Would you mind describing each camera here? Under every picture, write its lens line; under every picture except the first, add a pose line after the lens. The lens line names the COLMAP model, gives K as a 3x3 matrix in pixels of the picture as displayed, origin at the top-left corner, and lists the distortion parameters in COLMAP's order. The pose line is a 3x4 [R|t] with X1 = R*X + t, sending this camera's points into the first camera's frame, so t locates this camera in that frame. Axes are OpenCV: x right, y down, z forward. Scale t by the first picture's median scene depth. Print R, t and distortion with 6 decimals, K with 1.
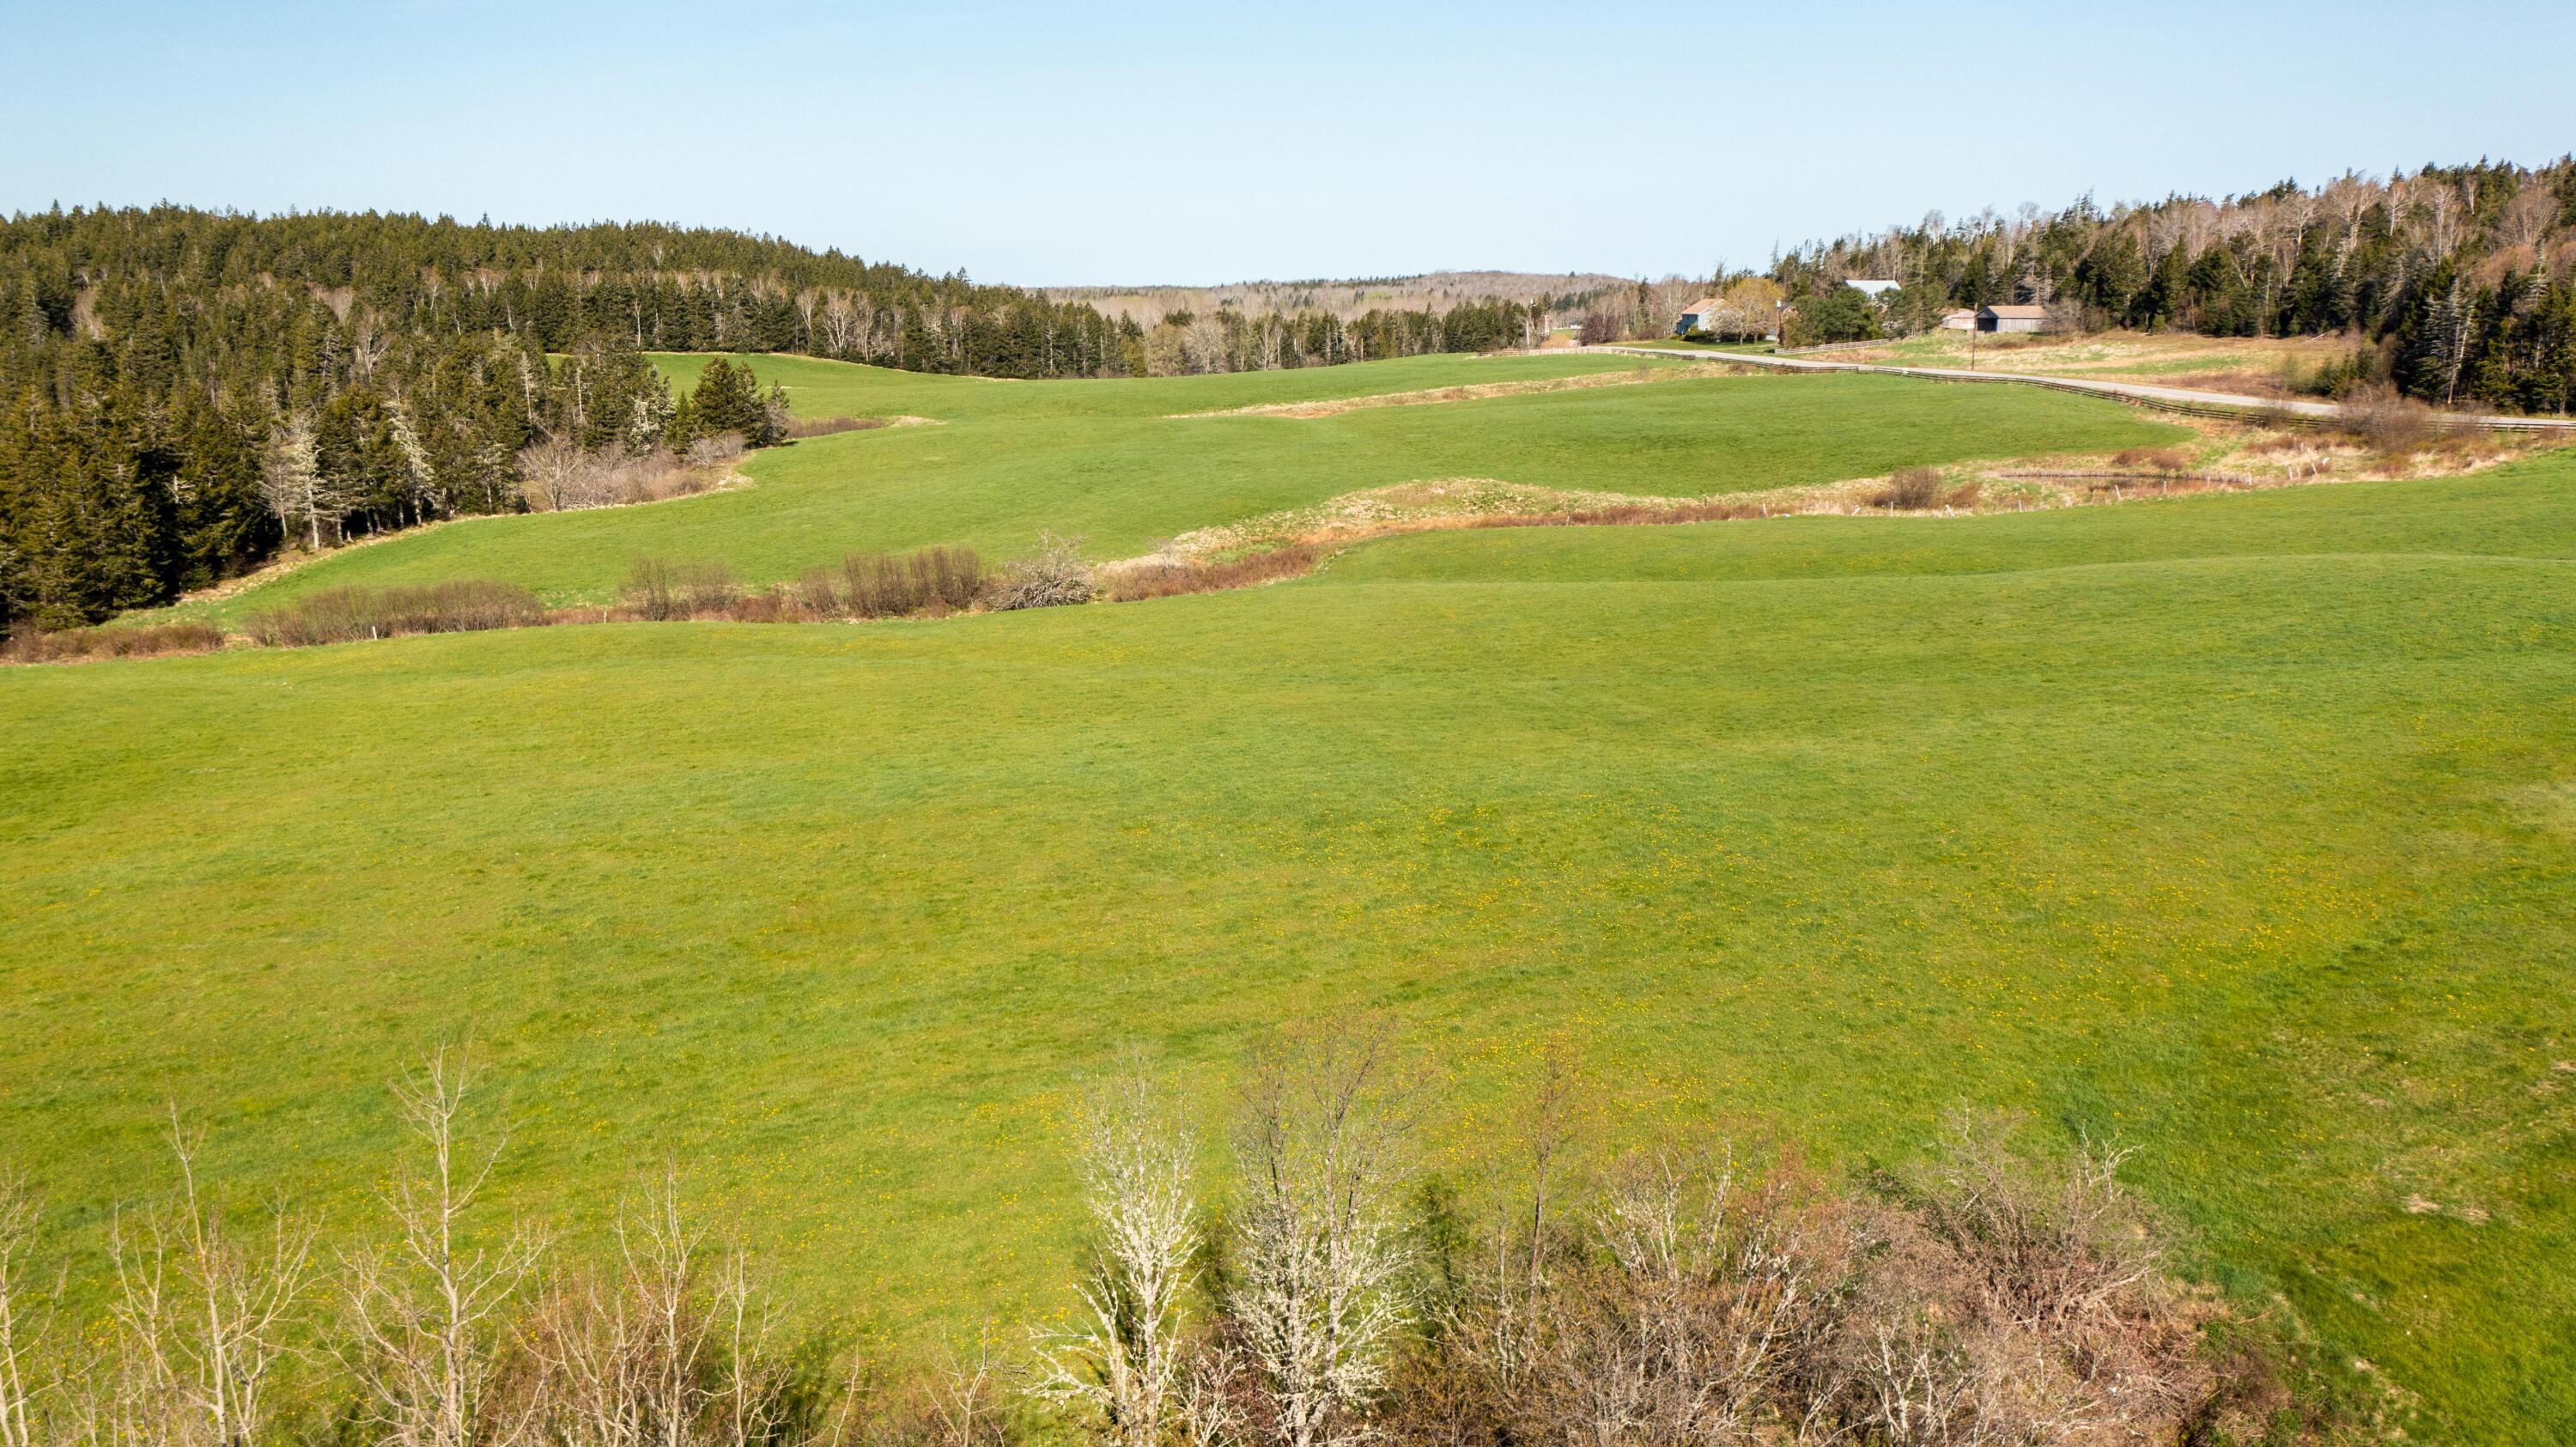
lens RADIAL K [[2073.2, 0, 1288.0], [0, 2073.2, 723.5], [0, 0, 1]] dist [-0.001552, -0.002399]
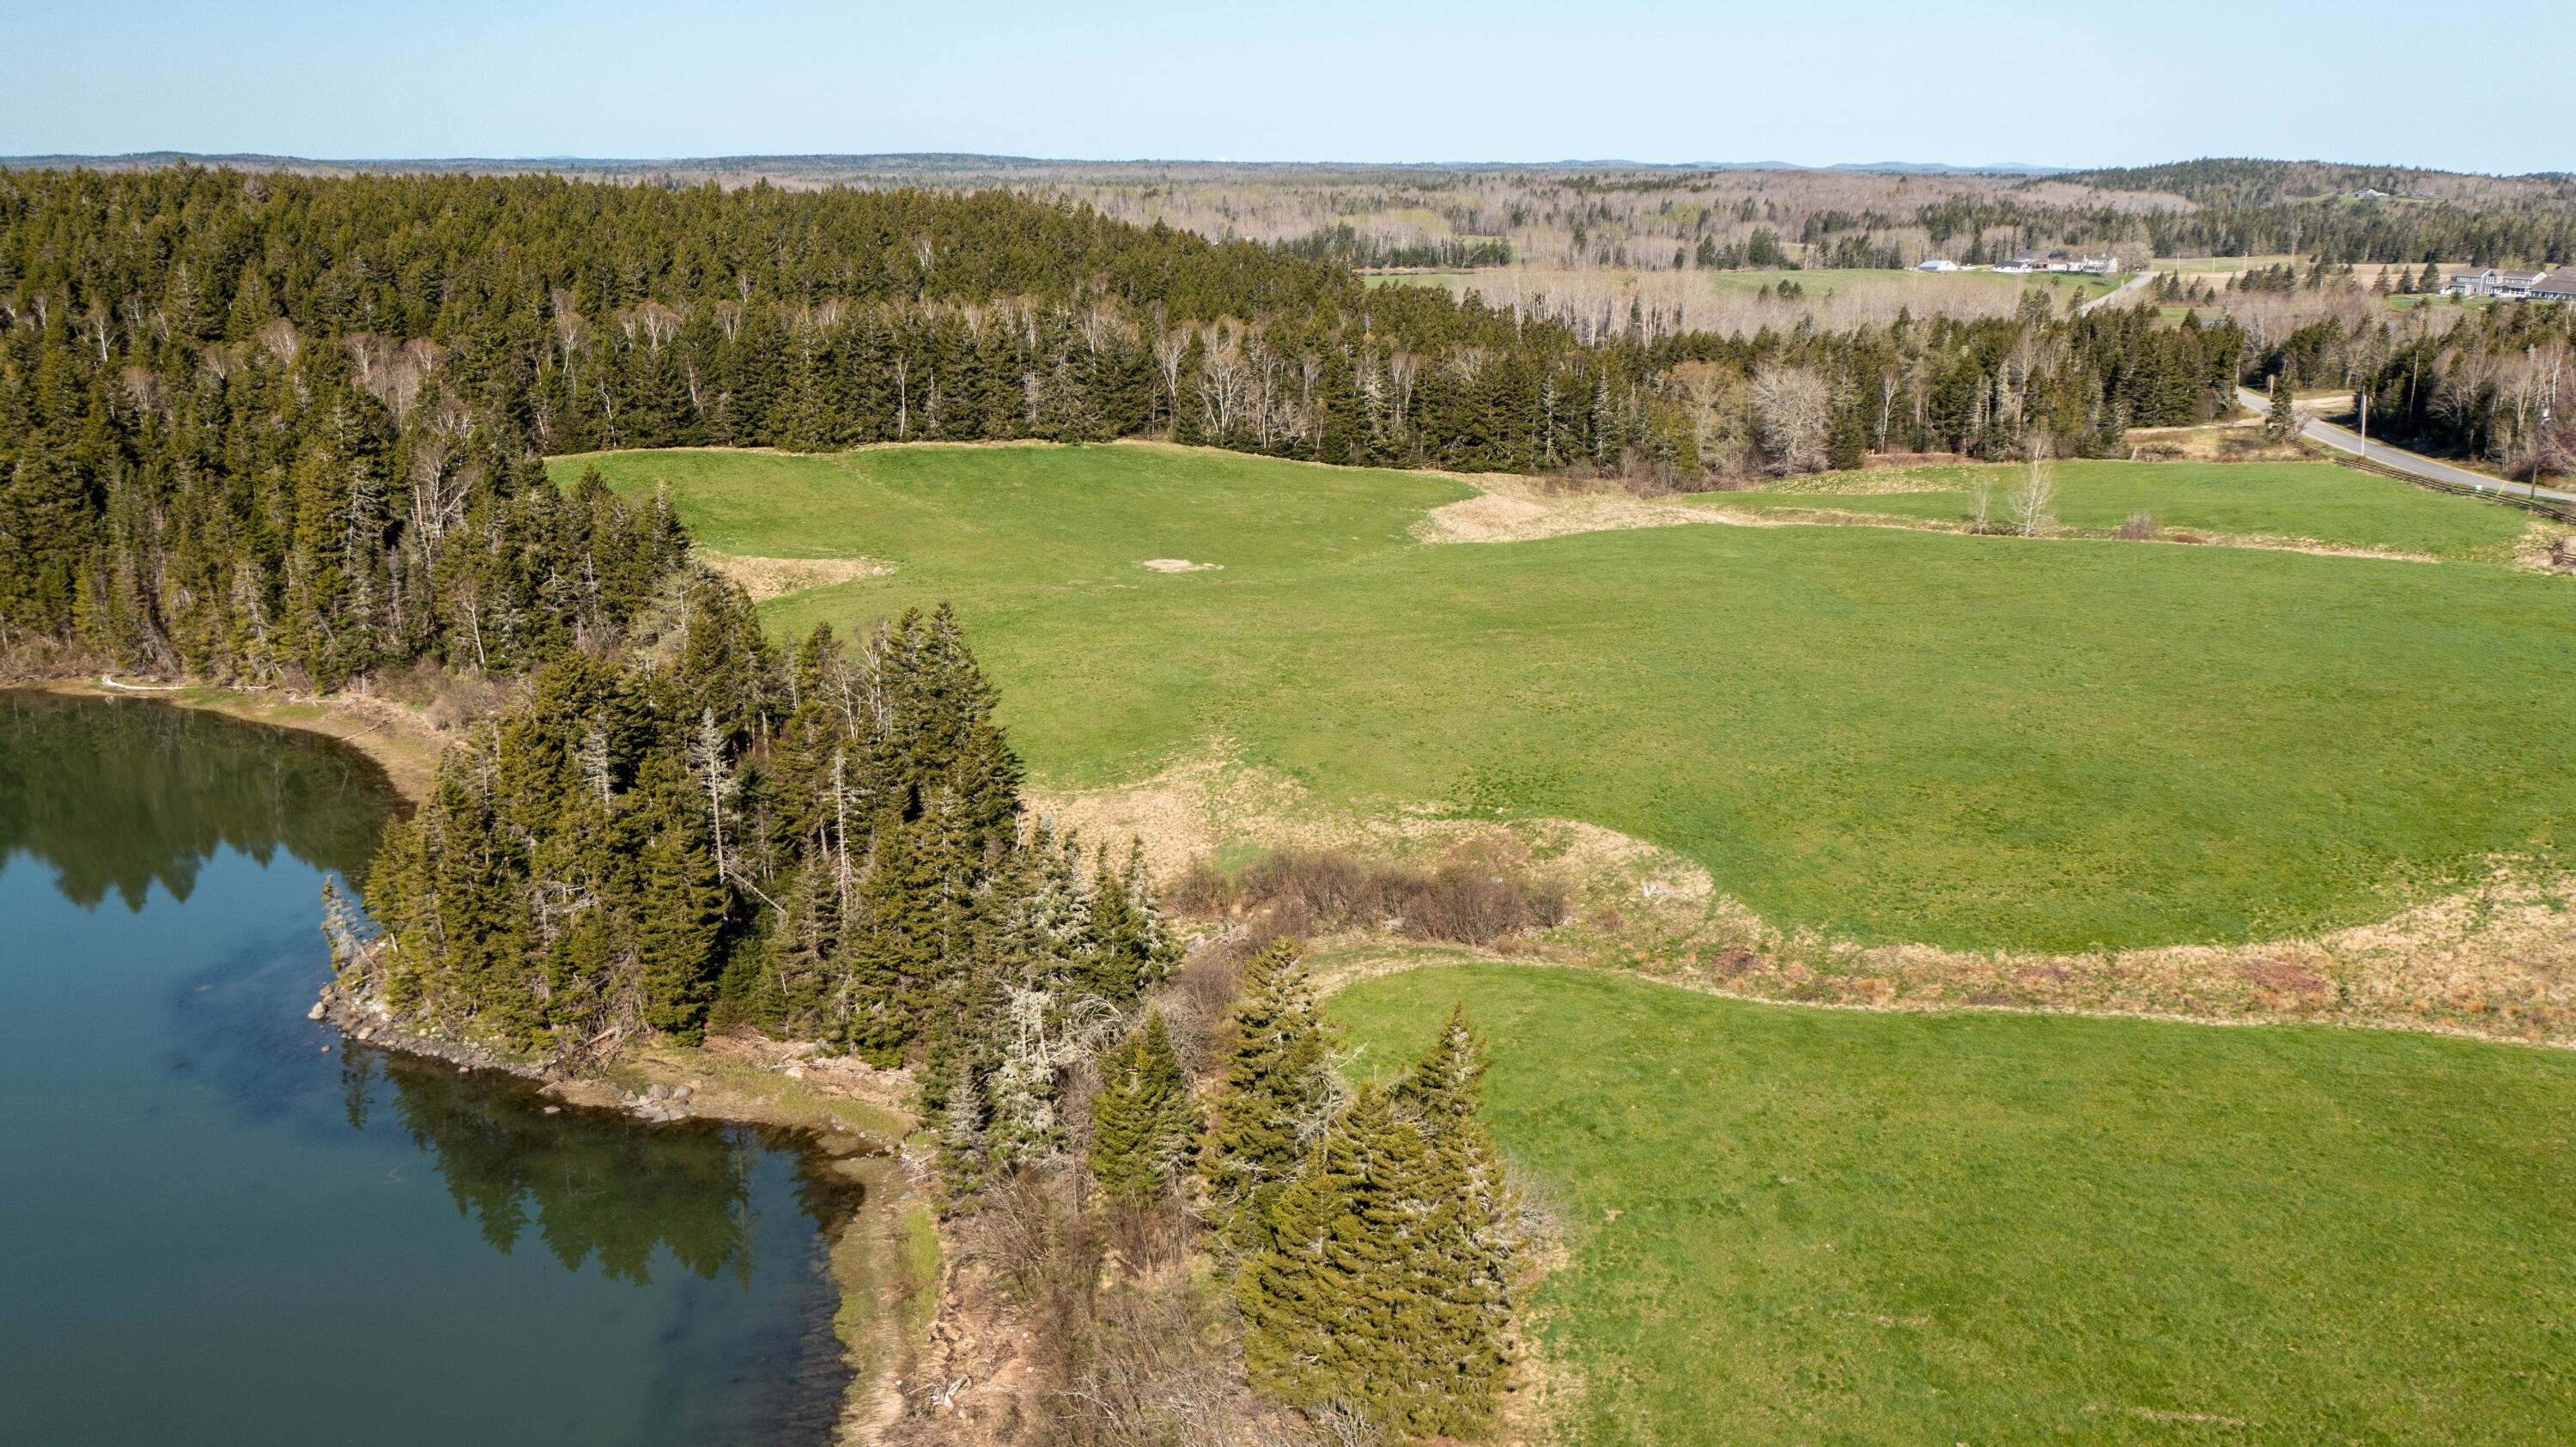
lens RADIAL K [[2115.3, 0, 1288.0], [0, 2115.3, 723.5], [0, 0, 1]] dist [-0.007392, 0.004992]
pose [[0.995744, 0.034138, -0.085603, -0.143551], [-0.029544, 0.998084, 0.054368, -0.131213], [0.087295, -0.051607, 0.994845, 0.388468]]
